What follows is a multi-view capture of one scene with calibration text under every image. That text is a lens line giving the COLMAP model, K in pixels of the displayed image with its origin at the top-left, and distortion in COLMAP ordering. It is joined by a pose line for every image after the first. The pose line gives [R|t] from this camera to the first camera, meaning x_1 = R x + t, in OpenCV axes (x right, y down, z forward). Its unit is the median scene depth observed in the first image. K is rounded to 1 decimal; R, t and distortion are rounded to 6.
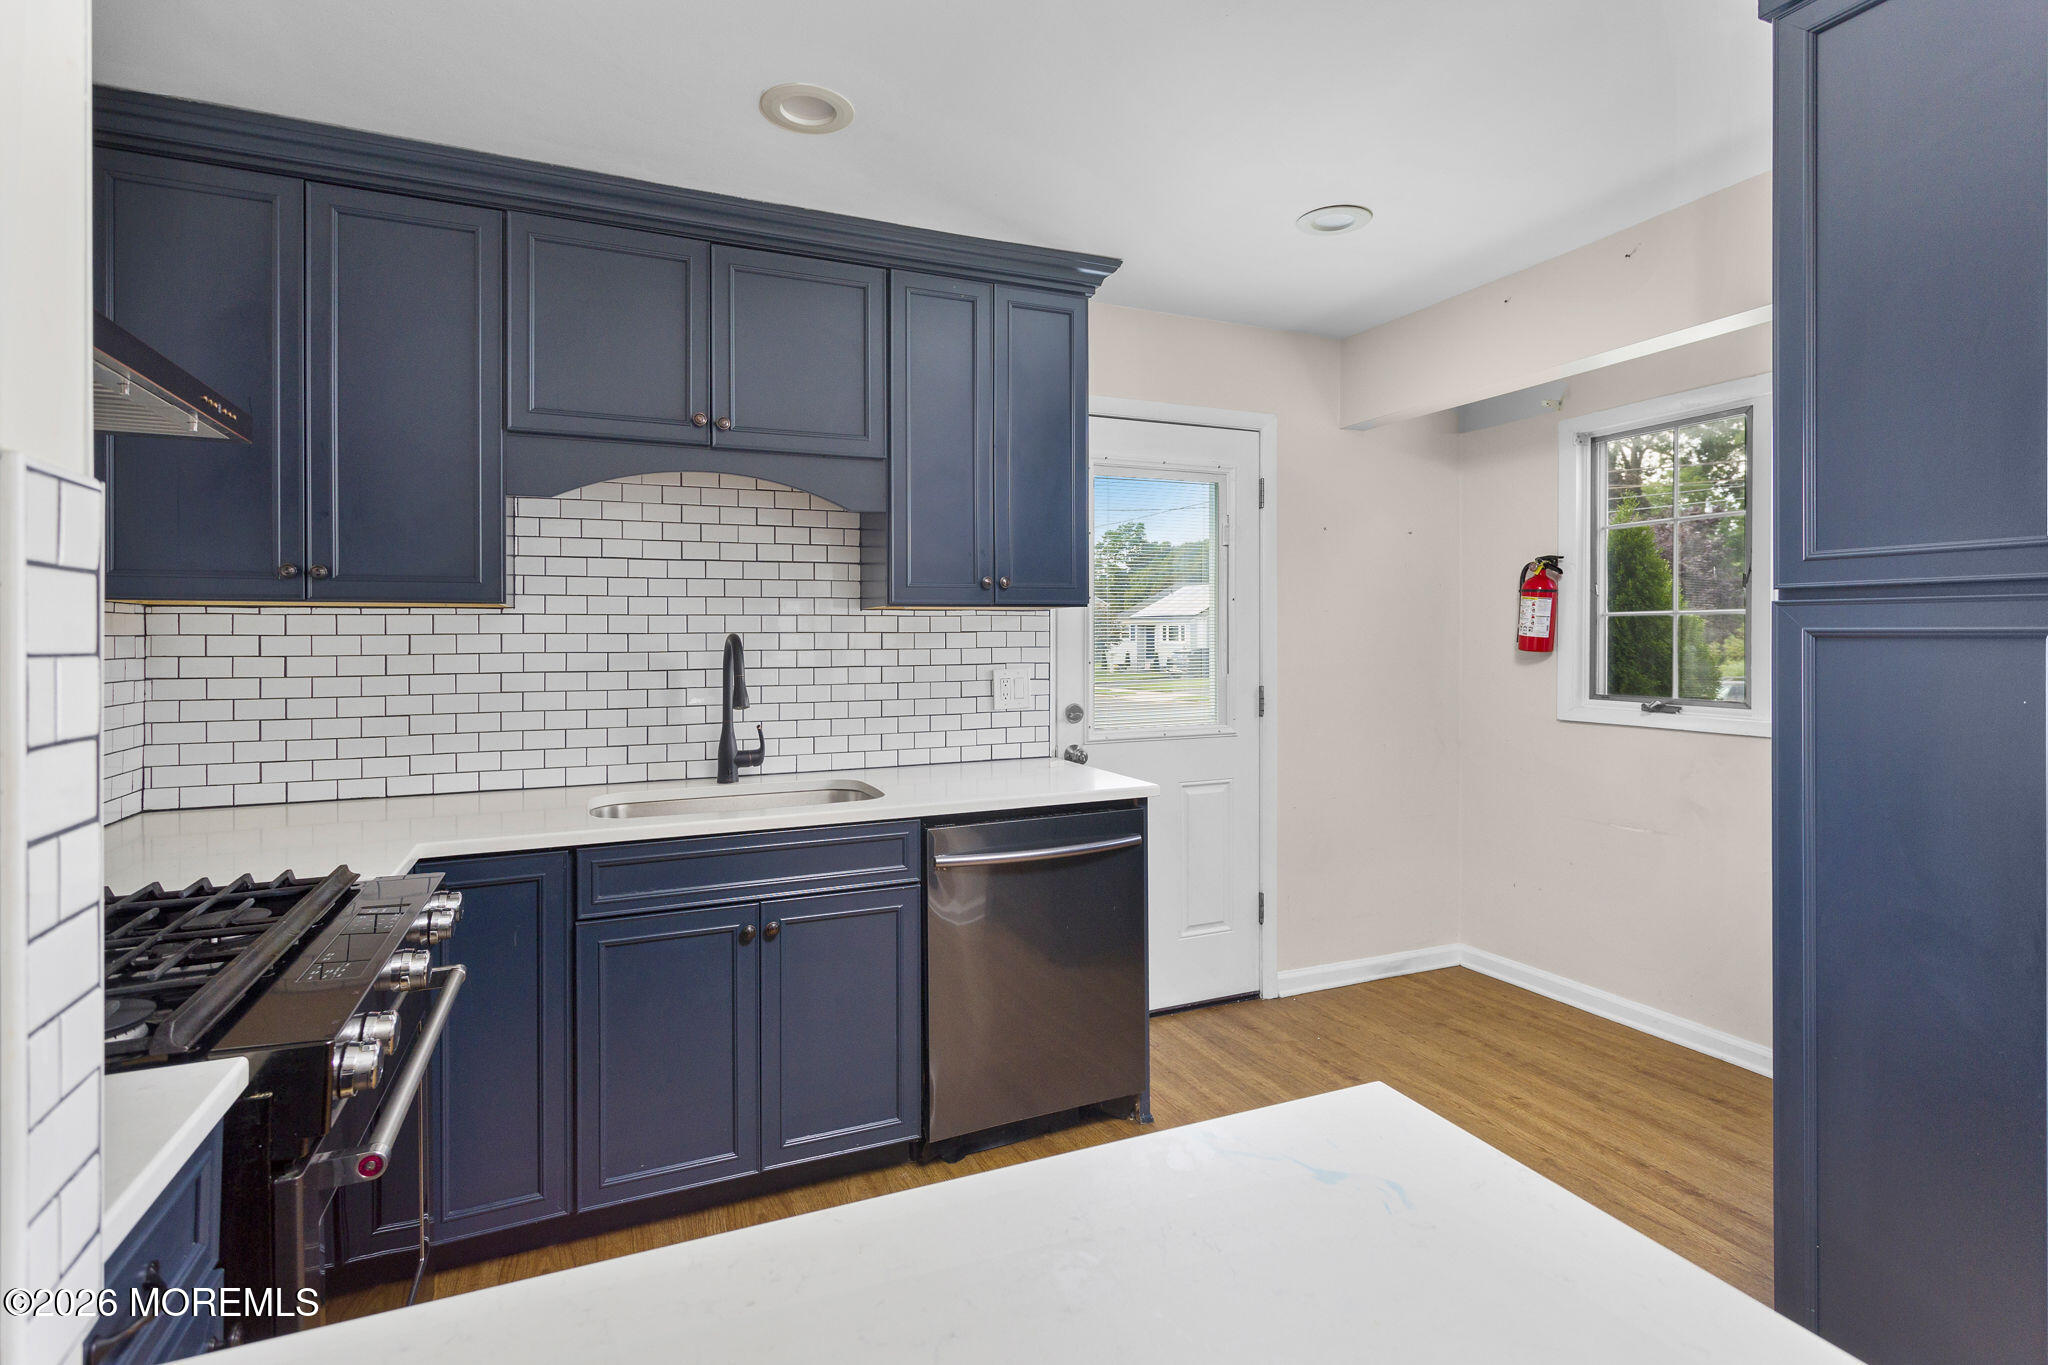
lens RADIAL K [[992.5, 0, 1024.1], [0, 992.5, 638.6], [0, 0, 1]] dist [0.004079, 0.001549]
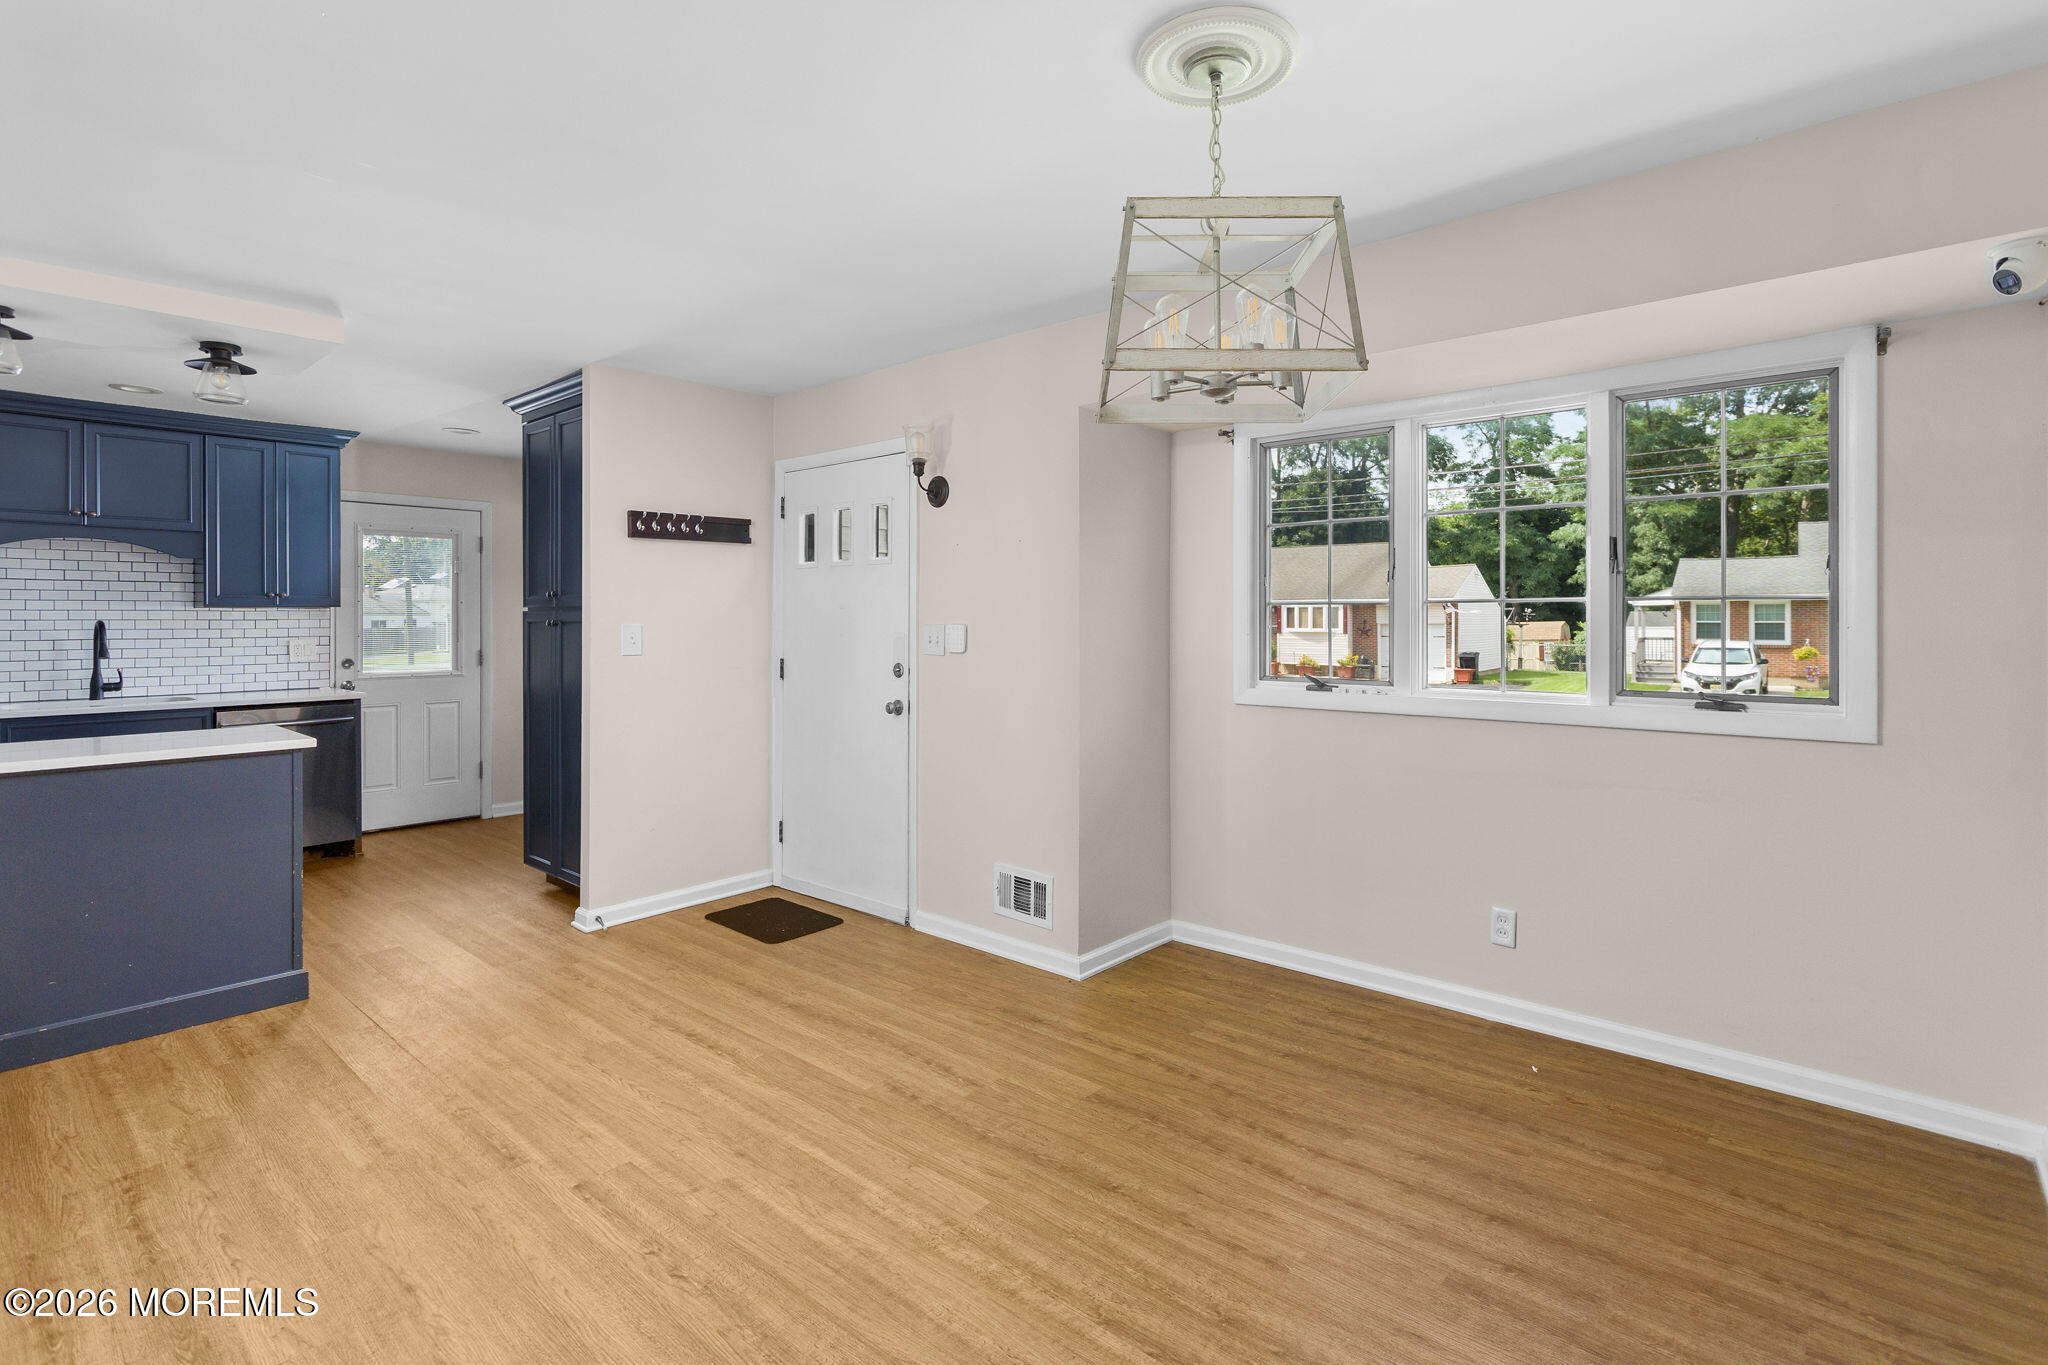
lens RADIAL K [[992.5, 0, 1035.7], [0, 992.5, 618.5], [0, 0, 1]] dist [0.004079, 0.001549]
pose [[0.903098, 0.004579, 0.429410, 0.483865], [-0.001540, 0.999971, -0.007425, 0.002620], [-0.429431, 0.006044, 0.903079, -1.433928]]
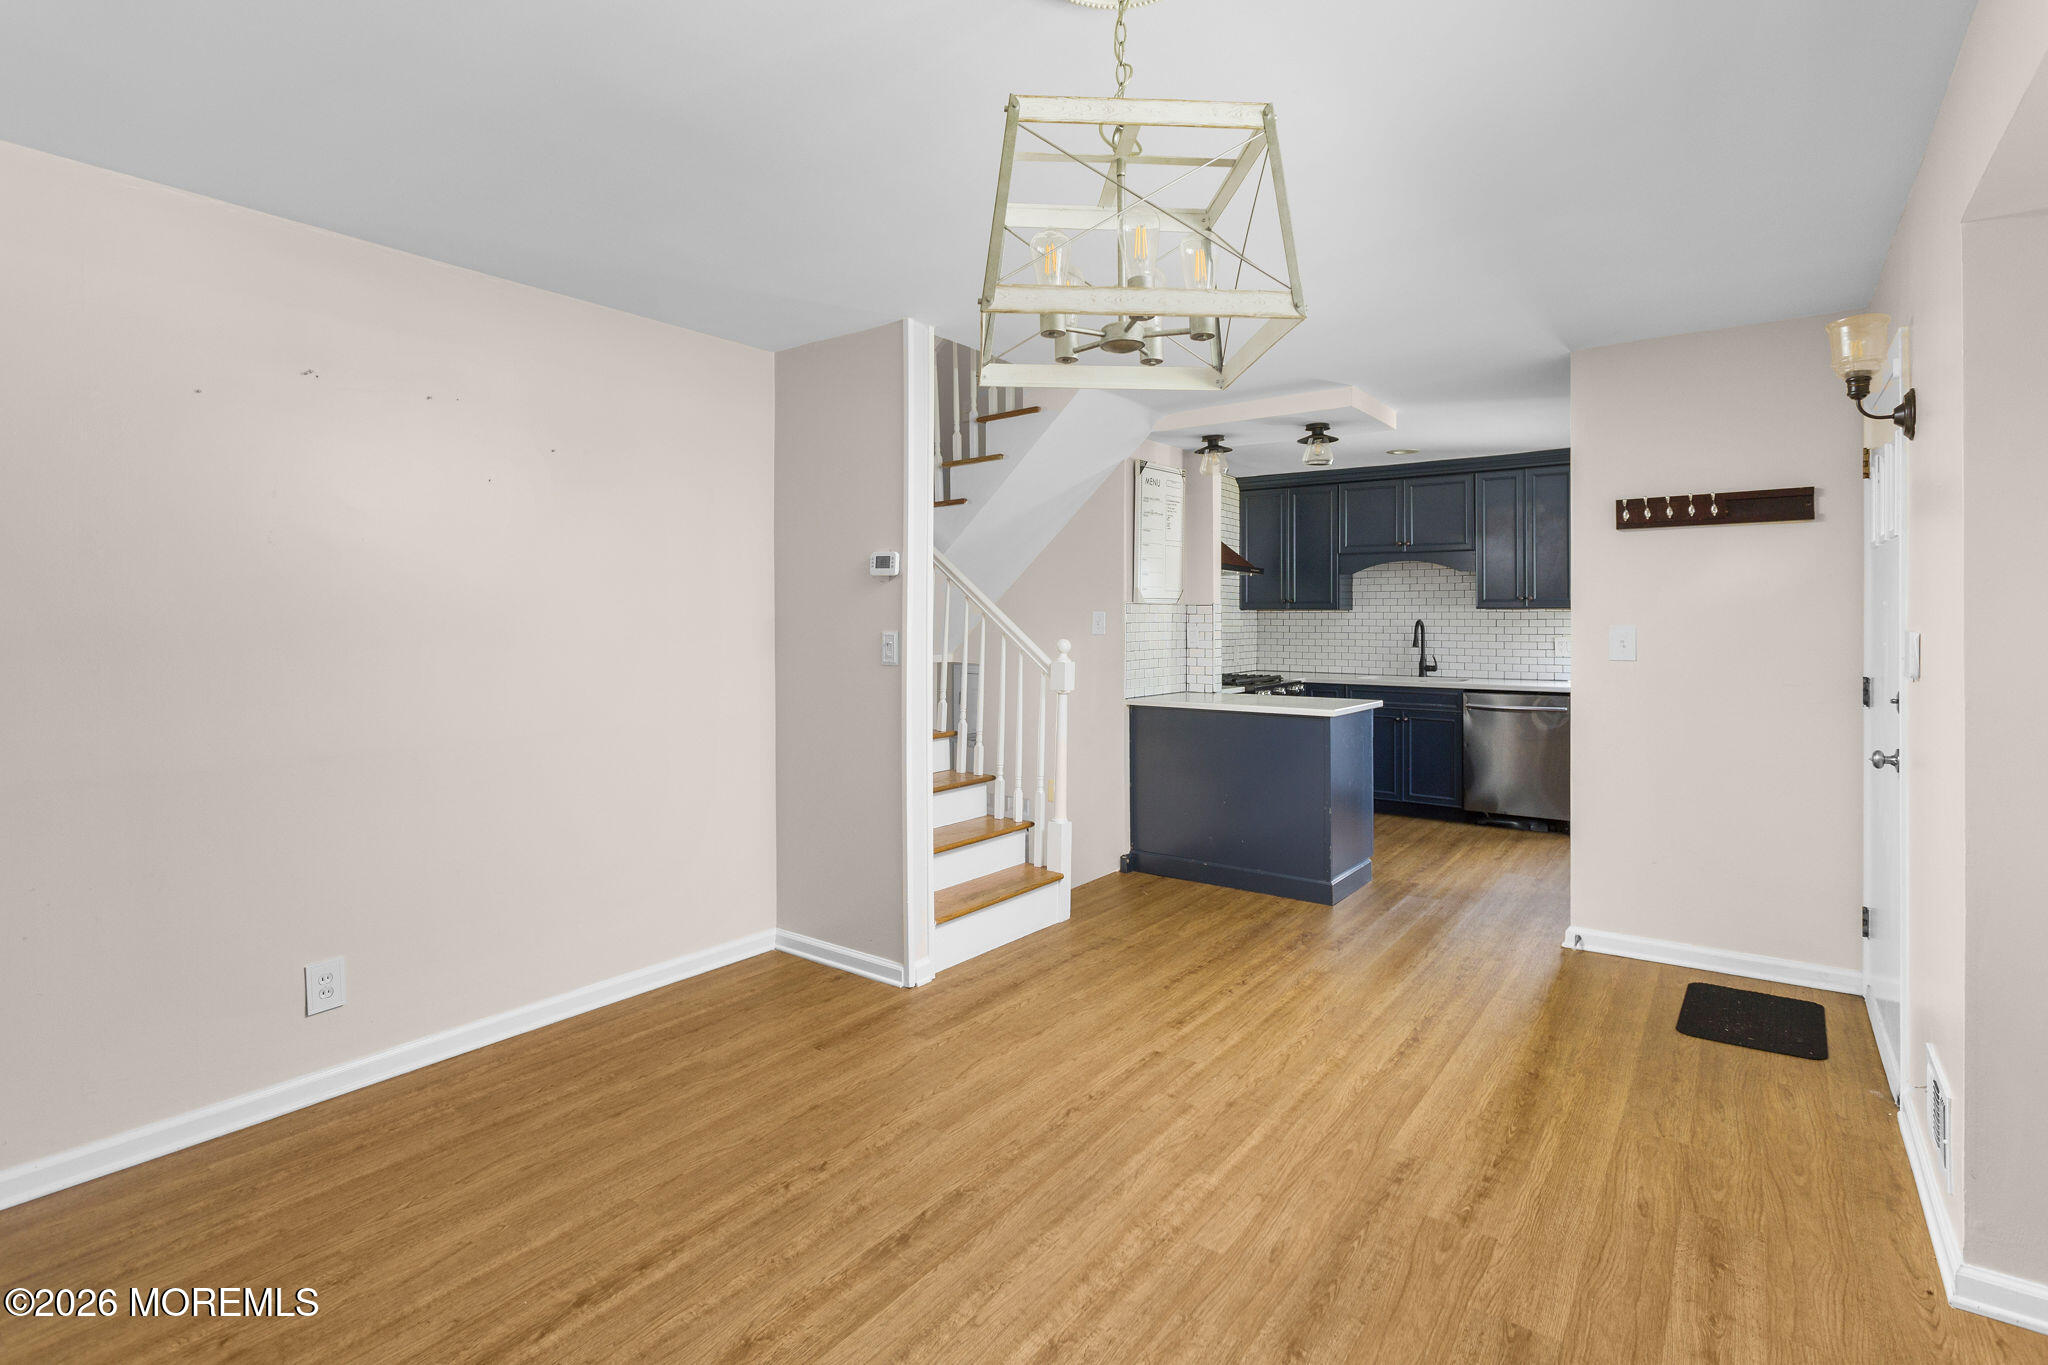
lens RADIAL K [[992.5, 0, 1017.6], [0, 992.5, 615.2], [0, 0, 1]] dist [0.004079, 0.001549]
pose [[0.502798, 0.004770, -0.864391, 1.379827], [-0.009504, 0.999955, -0.000010, -0.006437], [0.864352, 0.008220, 0.502820, -1.193511]]
